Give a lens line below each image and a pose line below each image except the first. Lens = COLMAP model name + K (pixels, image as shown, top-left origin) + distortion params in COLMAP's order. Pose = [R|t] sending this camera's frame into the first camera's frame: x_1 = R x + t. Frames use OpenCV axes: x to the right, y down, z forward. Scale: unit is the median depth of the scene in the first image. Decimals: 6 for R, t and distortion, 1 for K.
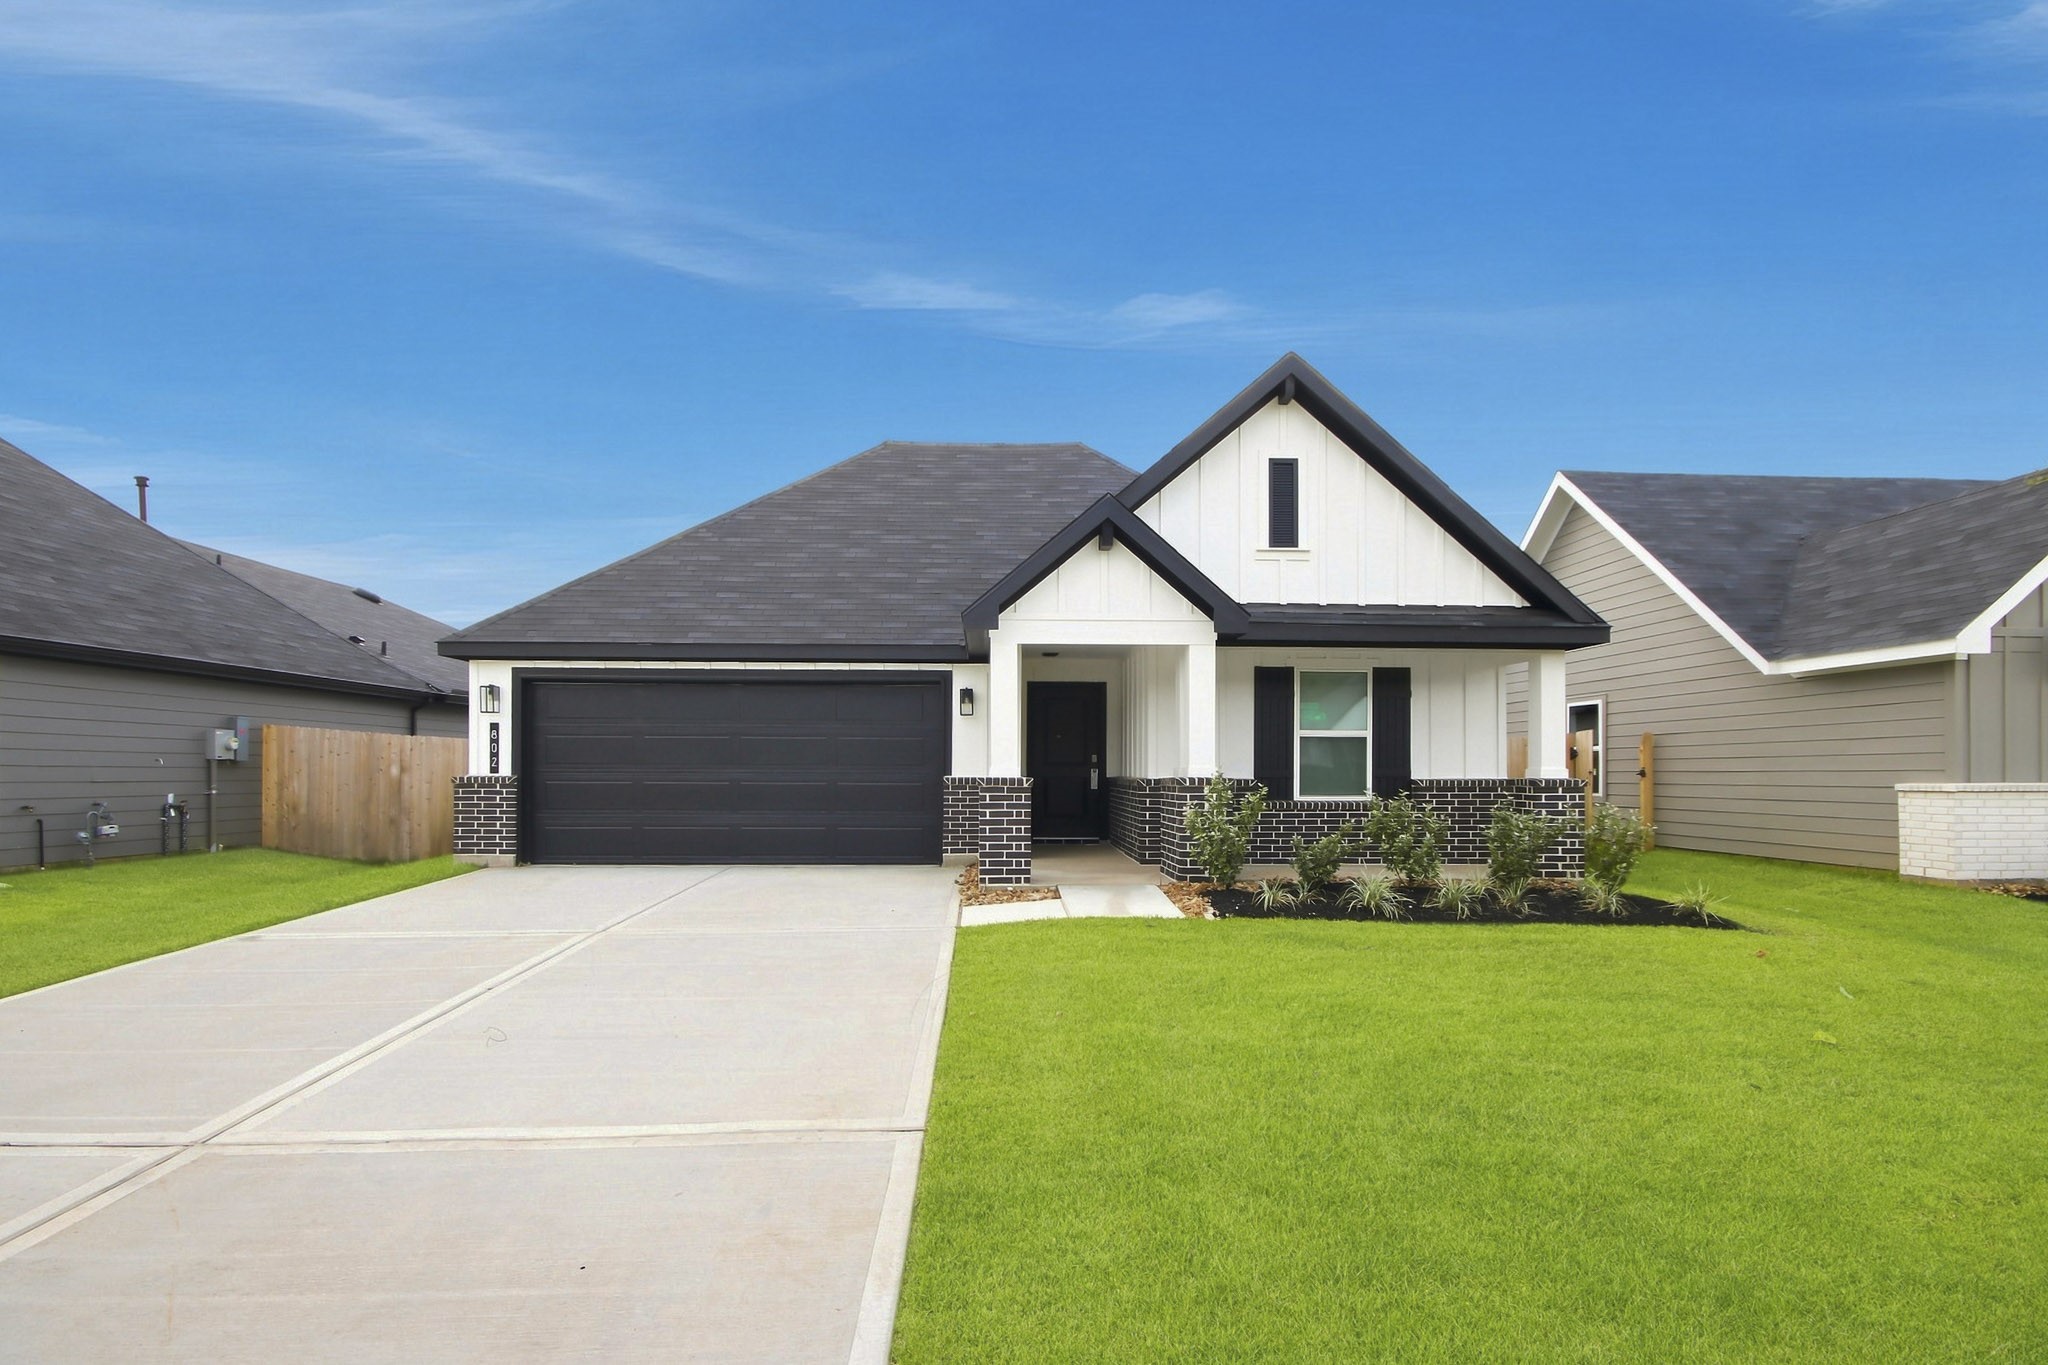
lens RADIAL K [[1007.3, 0, 1030.8], [0, 1007.3, 761.2], [0, 0, 1]] dist [-0.002308, -0.001133]
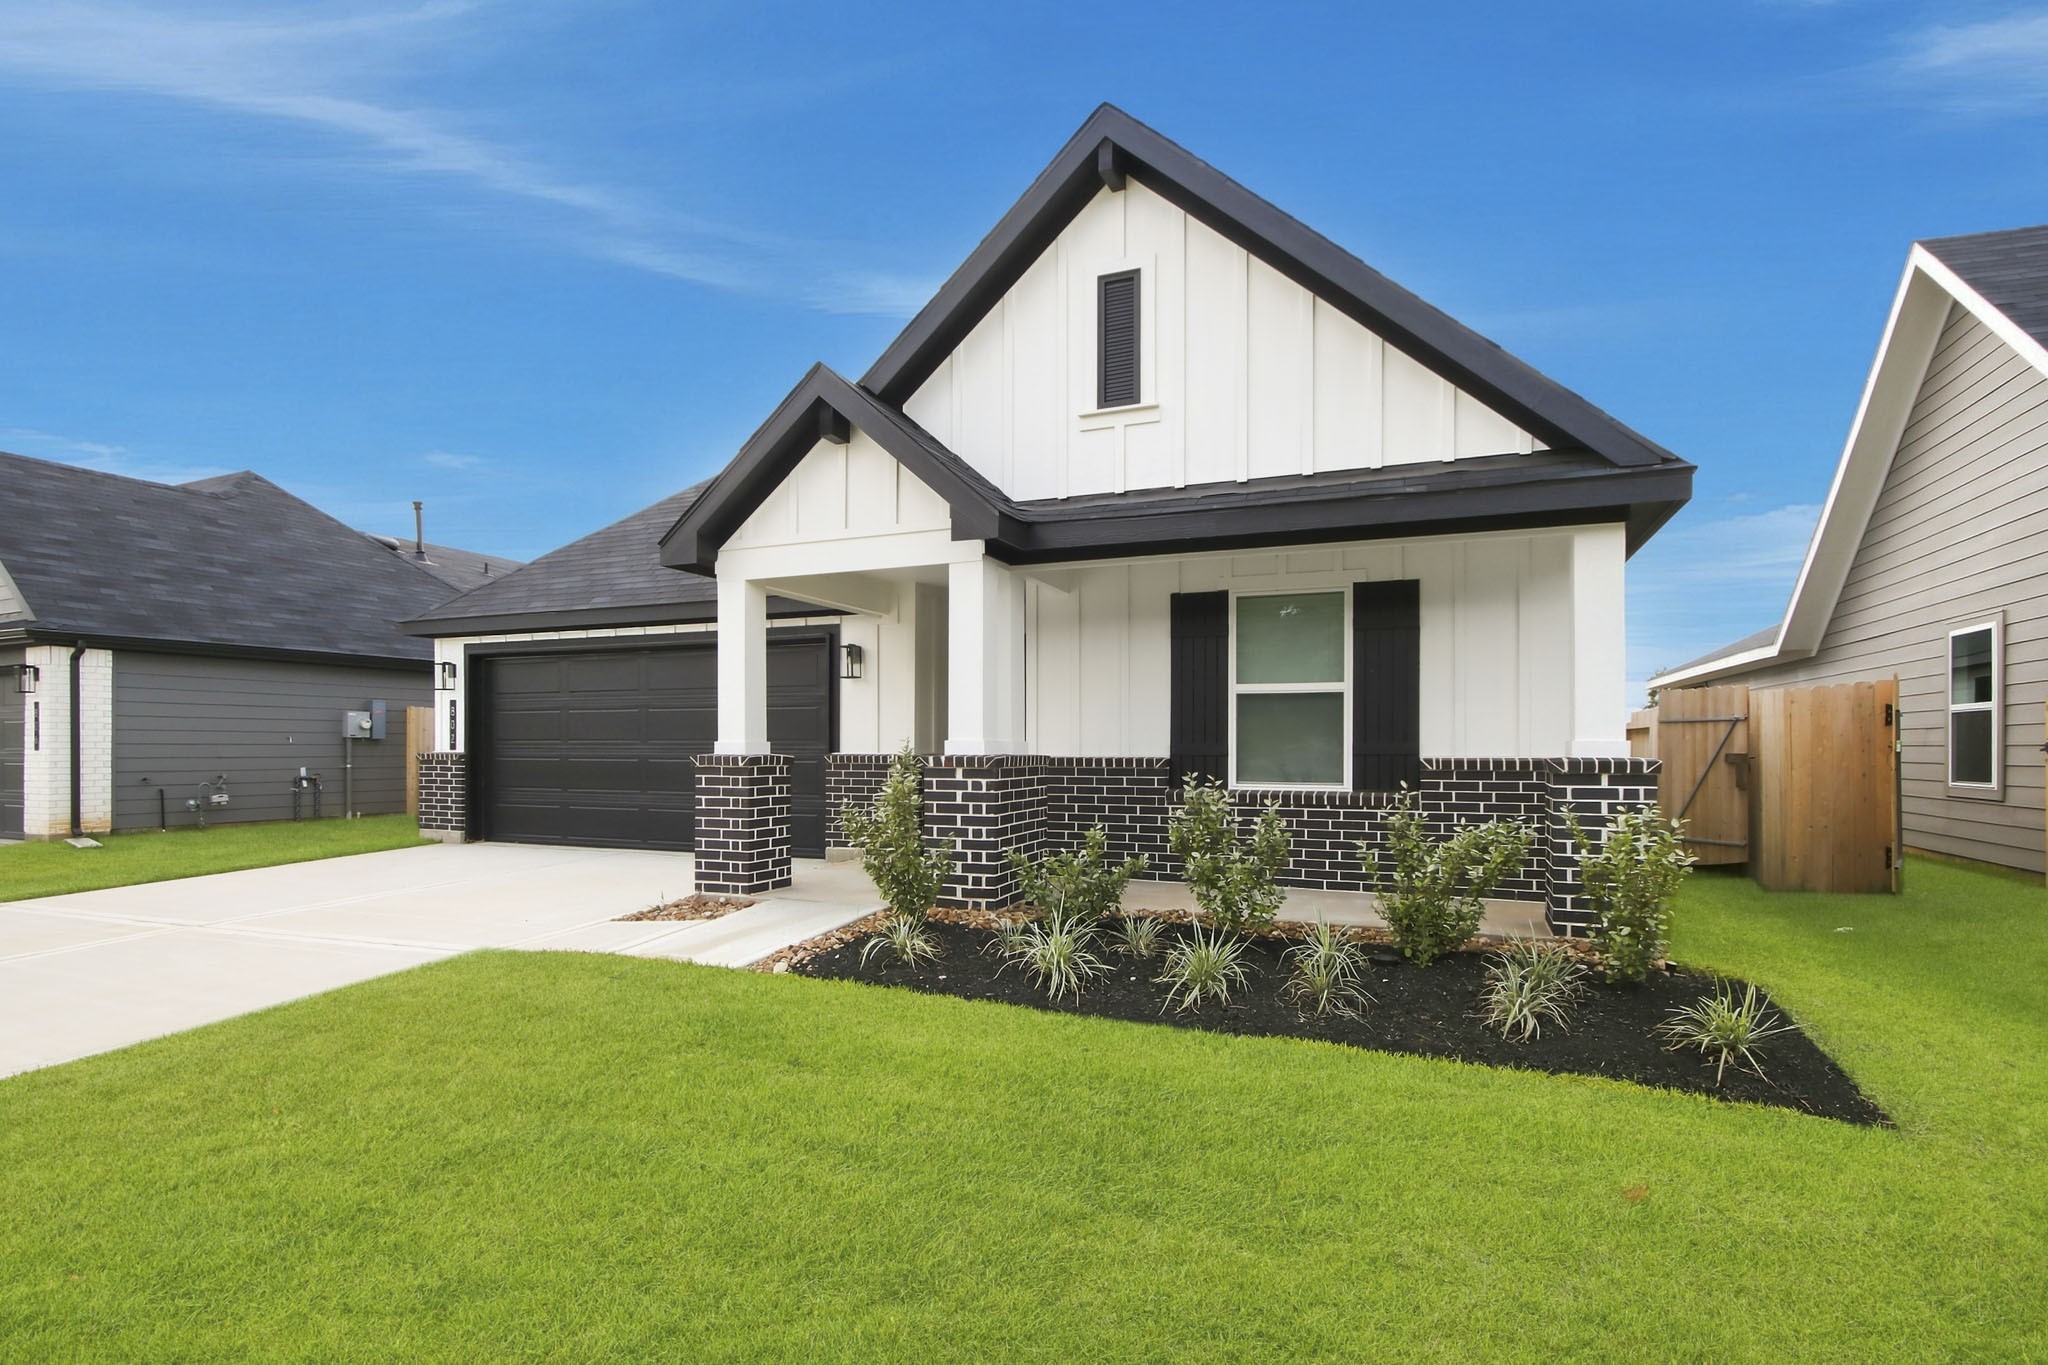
lens RADIAL K [[1007.3, 0, 1026.8], [0, 1007.3, 749.8], [0, 0, 1]] dist [-0.002308, -0.001133]
pose [[0.906596, -0.000505, -0.422000, 0.420115], [0.005835, 0.999919, 0.011340, 0.004044], [0.421960, -0.012743, 0.906525, 0.331338]]
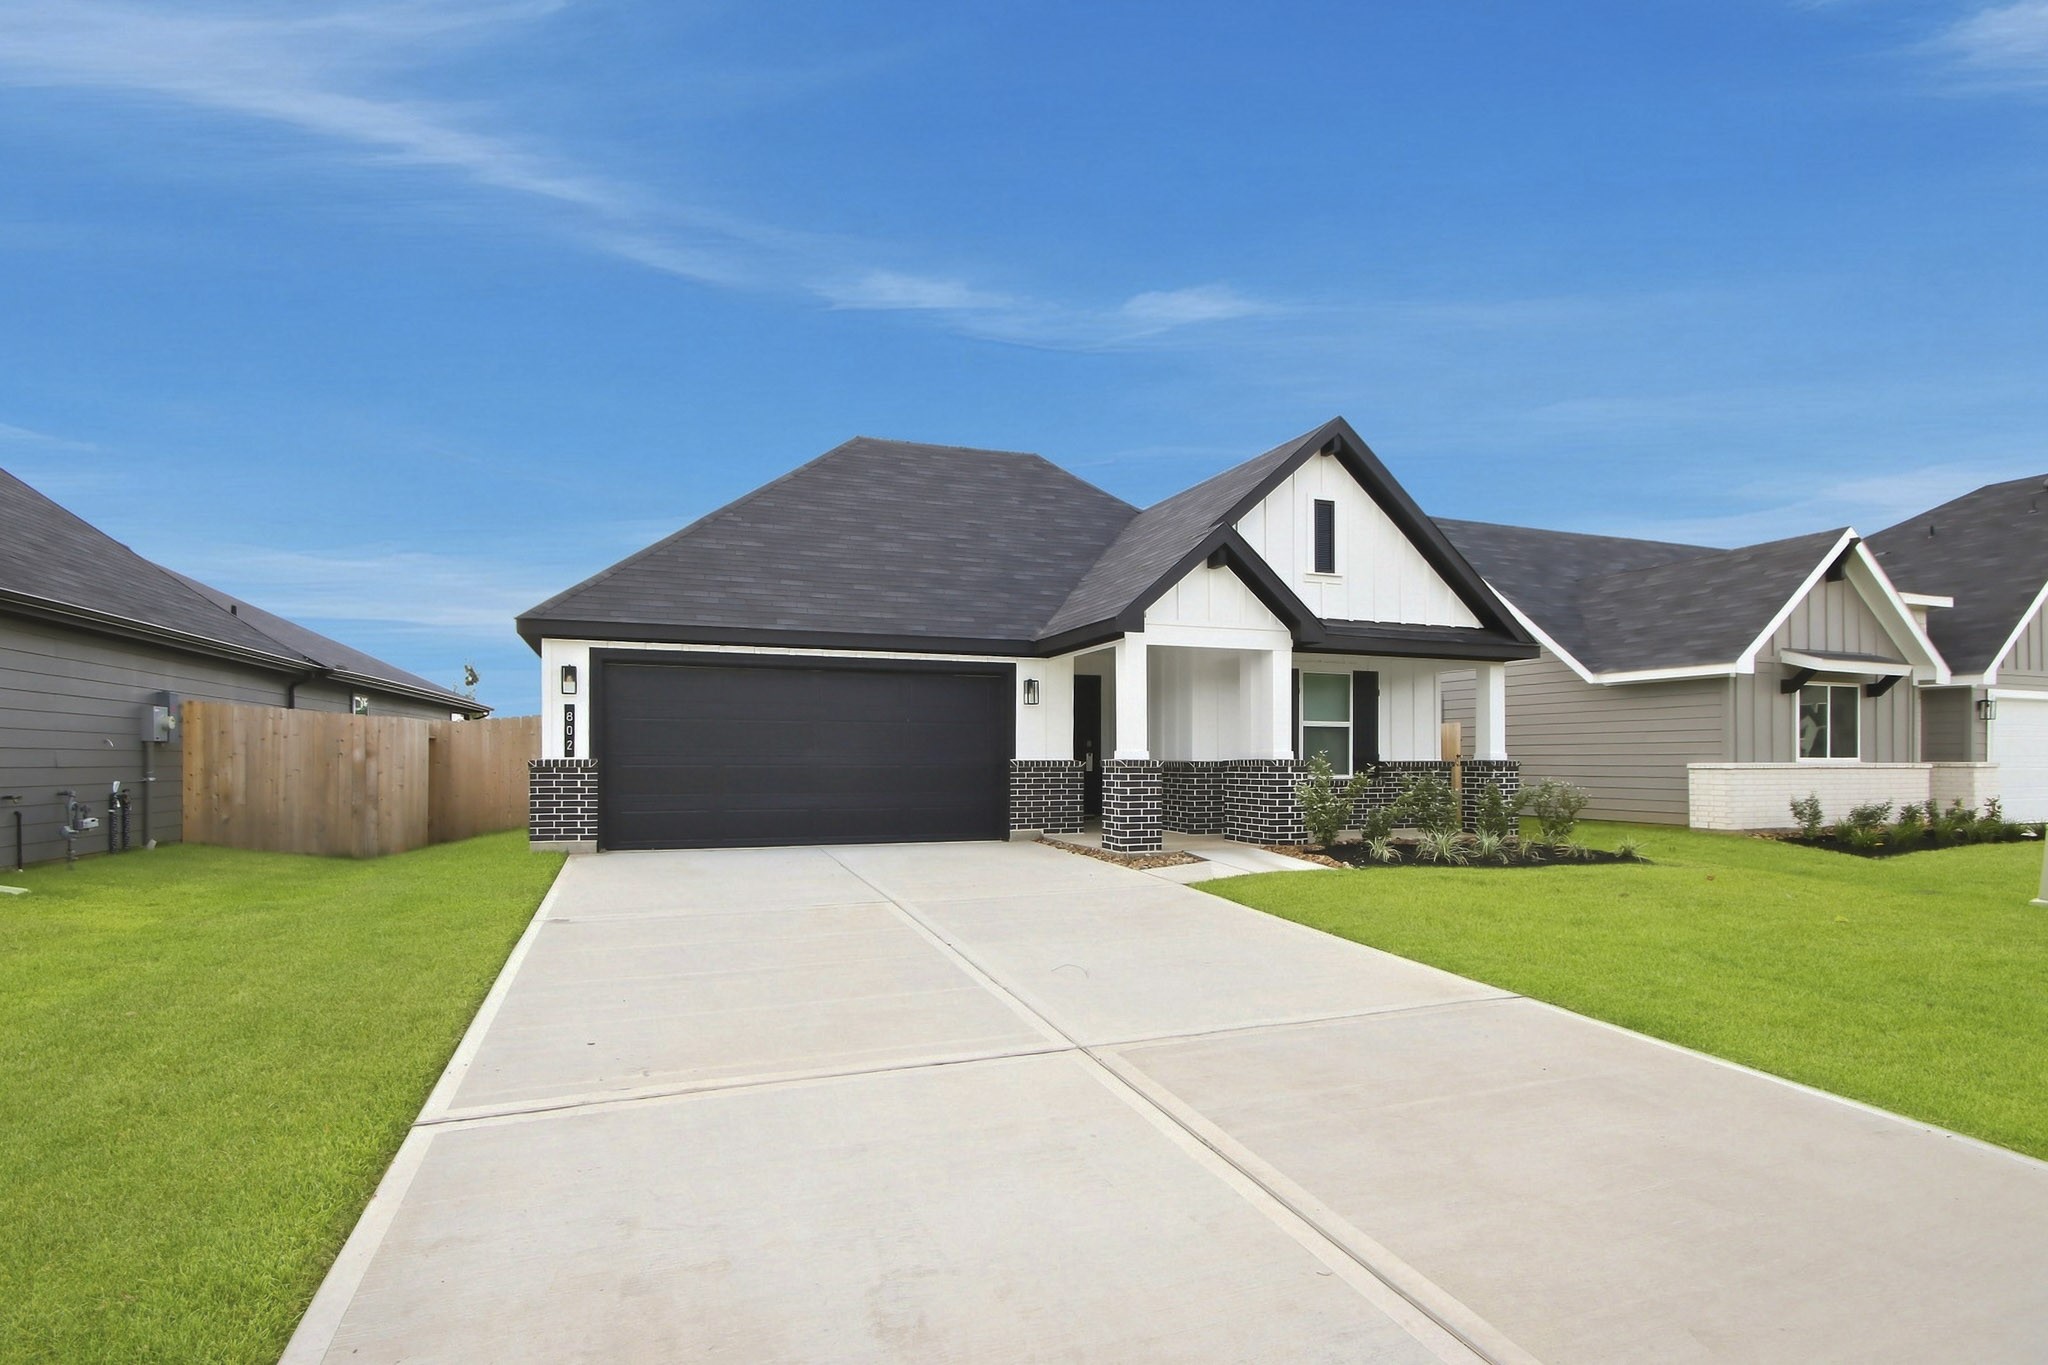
lens RADIAL K [[1007.3, 0, 1038.9], [0, 1007.3, 754.4], [0, 0, 1]] dist [-0.002308, -0.001133]
pose [[0.951086, 0.000271, 0.308926, -0.408134], [-0.002416, 0.999976, 0.006559, 0.002284], [-0.308916, -0.006985, 0.951064, -0.056718]]
